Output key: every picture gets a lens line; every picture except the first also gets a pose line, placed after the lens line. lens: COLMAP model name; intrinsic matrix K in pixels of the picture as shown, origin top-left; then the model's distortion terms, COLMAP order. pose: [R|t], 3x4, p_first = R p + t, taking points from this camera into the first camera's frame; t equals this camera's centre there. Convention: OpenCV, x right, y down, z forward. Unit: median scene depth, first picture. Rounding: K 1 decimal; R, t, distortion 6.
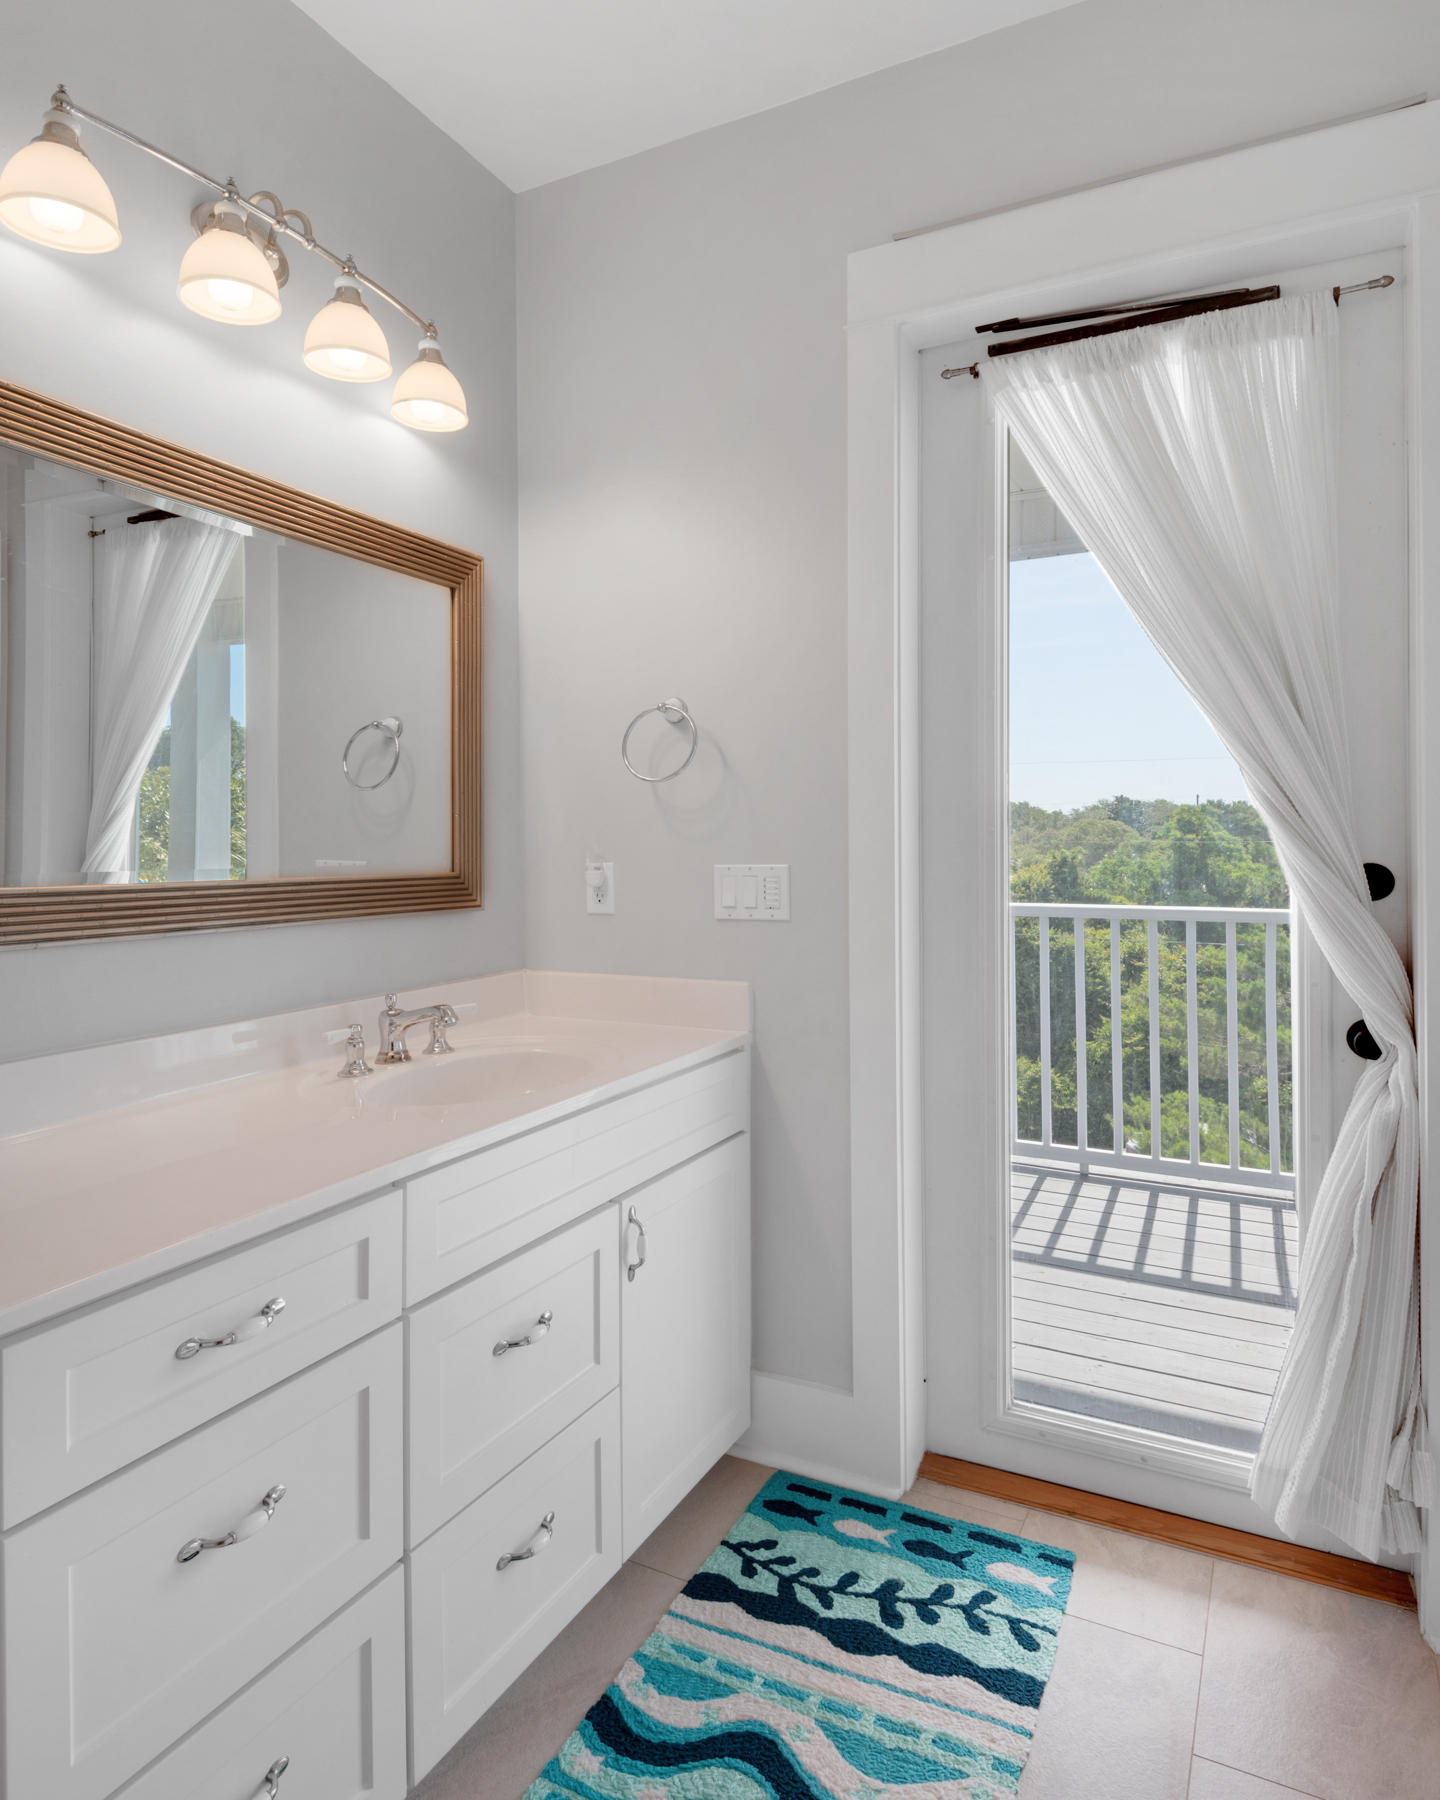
lens RADIAL K [[1031.2, 0, 751.2], [0, 1031.2, 785.3], [0, 0, 1]] dist [0.002865, 0.000535]
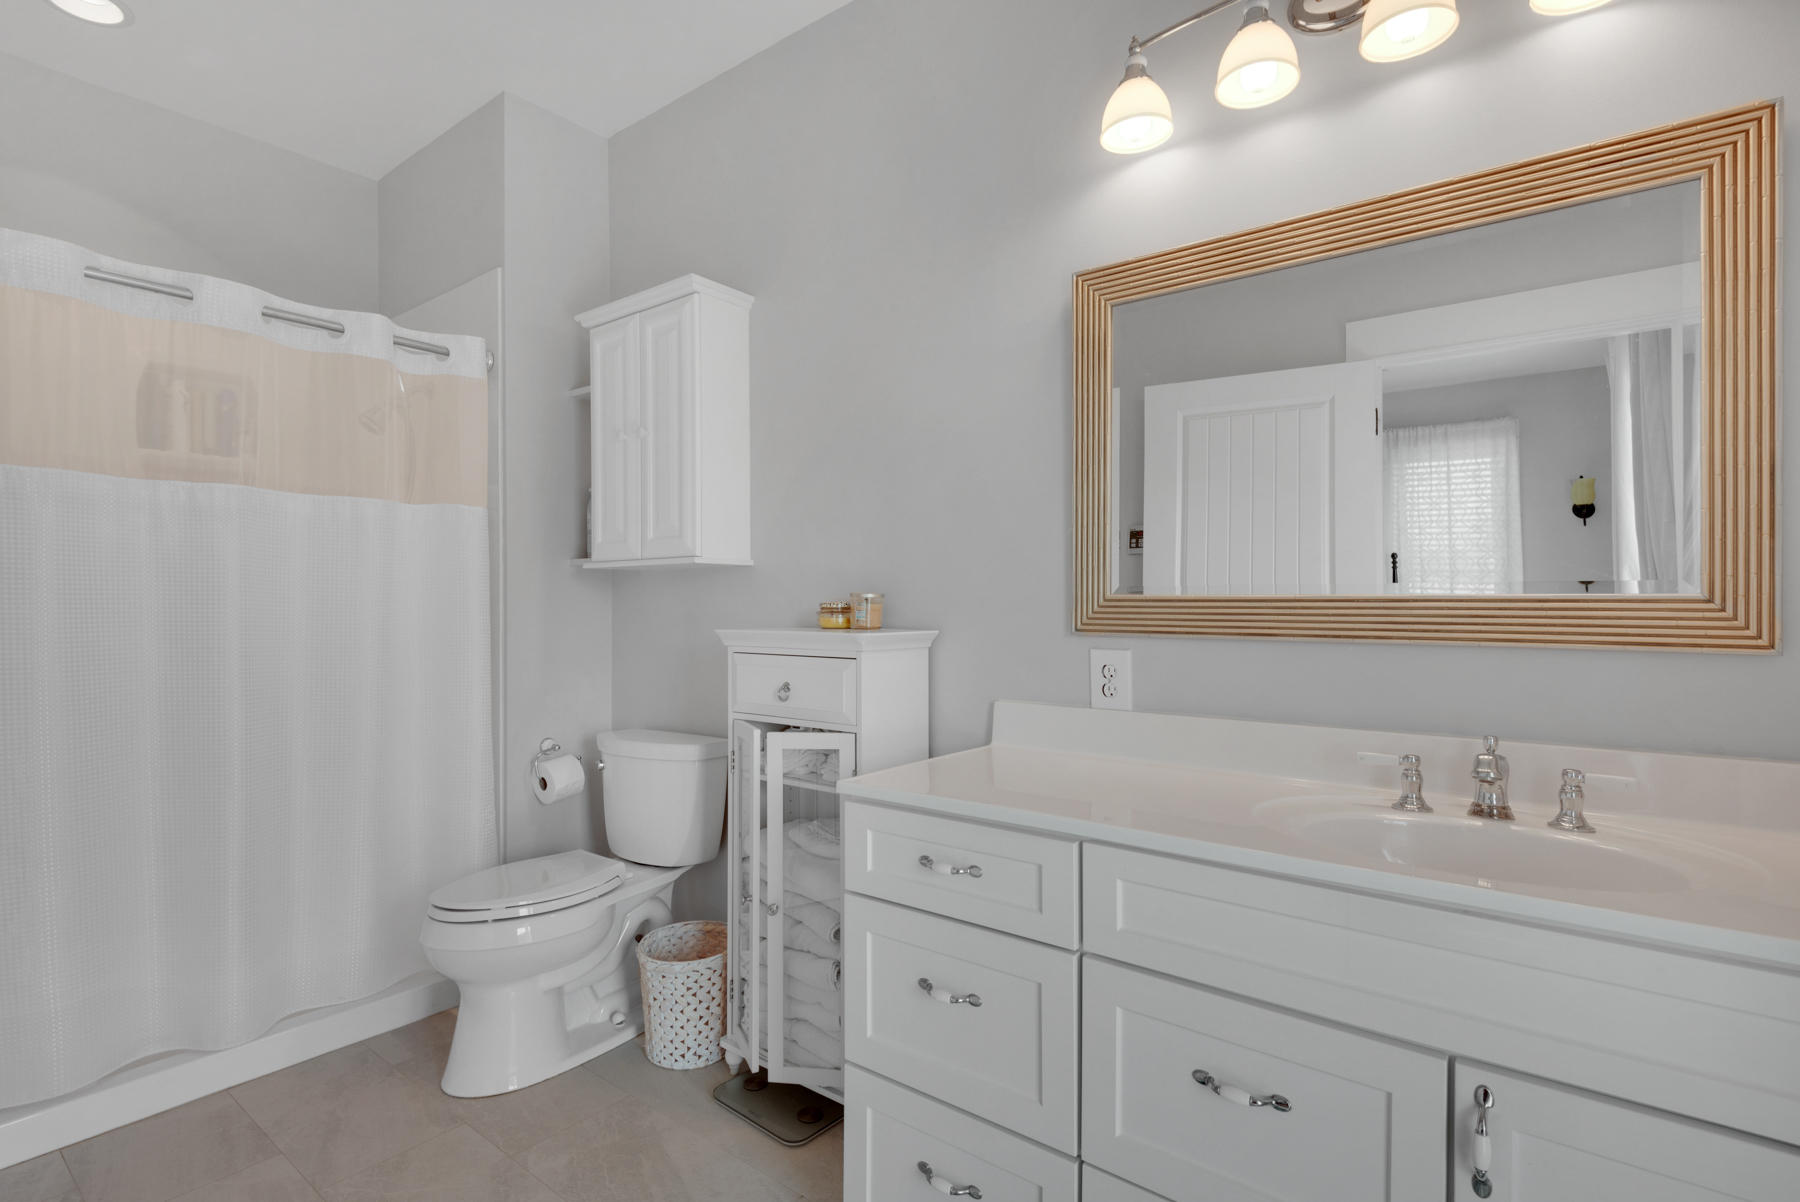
lens RADIAL K [[852.9, 0, 890.7], [0, 852.9, 612.2], [0, 0, 1]] dist [-0.000235, -0.000986]
pose [[-0.202785, 0.009113, -0.979181, 0.489773], [0.052340, 0.998628, -0.001546, 0.089360], [0.977823, -0.051564, -0.202984, 0.771800]]
